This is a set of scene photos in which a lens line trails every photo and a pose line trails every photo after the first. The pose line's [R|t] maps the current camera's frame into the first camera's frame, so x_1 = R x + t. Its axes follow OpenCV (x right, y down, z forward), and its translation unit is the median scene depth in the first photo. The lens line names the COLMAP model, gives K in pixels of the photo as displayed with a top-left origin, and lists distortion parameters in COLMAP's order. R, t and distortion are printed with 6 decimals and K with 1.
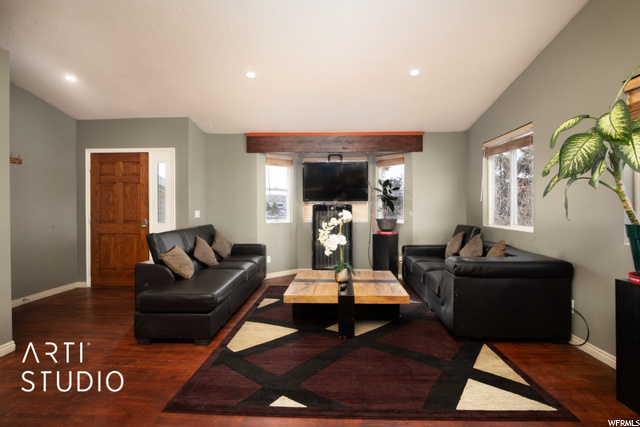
lens RADIAL K [[321.3, 0, 321.1], [0, 321.3, 207.3], [0, 0, 1]] dist [-0.021834, 0.001629]
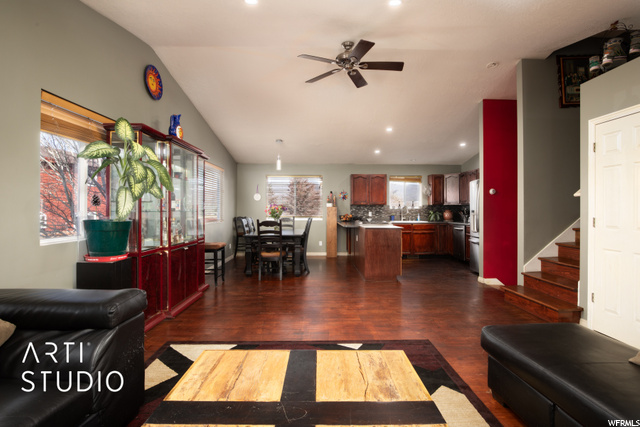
lens RADIAL K [[321.3, 0, 321.1], [0, 321.3, 207.3], [0, 0, 1]] dist [-0.021834, 0.001629]
pose [[-0.997936, -0.002401, -0.064174, 0.099257], [-0.001926, 0.999970, -0.007470, -0.001168], [0.064190, -0.007331, -0.997911, 1.898398]]
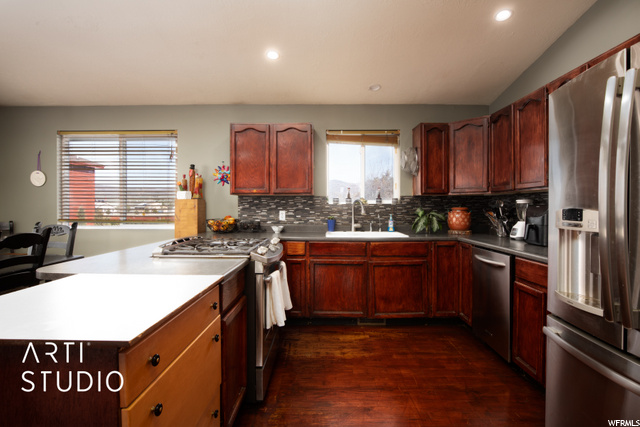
lens RADIAL K [[321.3, 0, 321.1], [0, 321.3, 207.3], [0, 0, 1]] dist [-0.021834, 0.001629]
pose [[-0.999268, -0.002659, -0.038153, -0.762543], [-0.002868, 0.999981, 0.005427, -0.005344], [0.038138, 0.005532, -0.999257, 0.065877]]
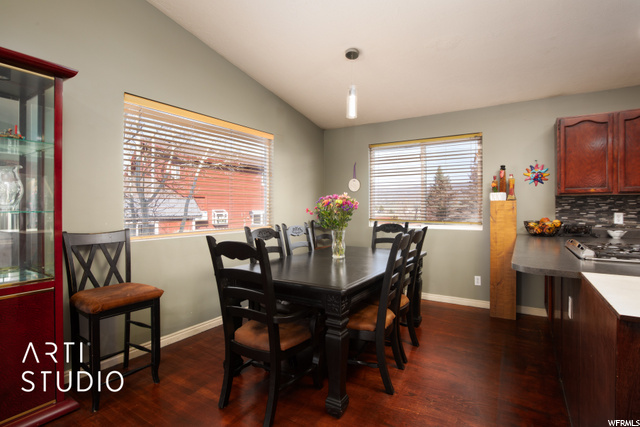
lens RADIAL K [[321.3, 0, 321.1], [0, 321.3, 207.3], [0, 0, 1]] dist [-0.021834, 0.001629]
pose [[-0.871002, -0.000609, 0.491279, -0.214604], [0.000169, 0.999999, 0.001540, -0.004369], [-0.491279, 0.001424, -0.871001, 0.243493]]
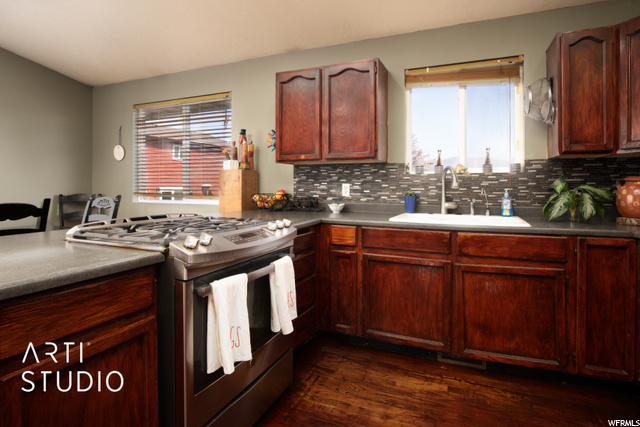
lens RADIAL K [[333.2, 0, 328.5], [0, 333.2, 186.1], [0, 0, 1]] dist [-0.022425, 0.000457]
pose [[-0.940770, -0.004348, 0.339016, -0.982396], [-0.002840, 0.999984, 0.004945, 0.023028], [-0.339032, 0.003689, -0.940767, -0.323690]]
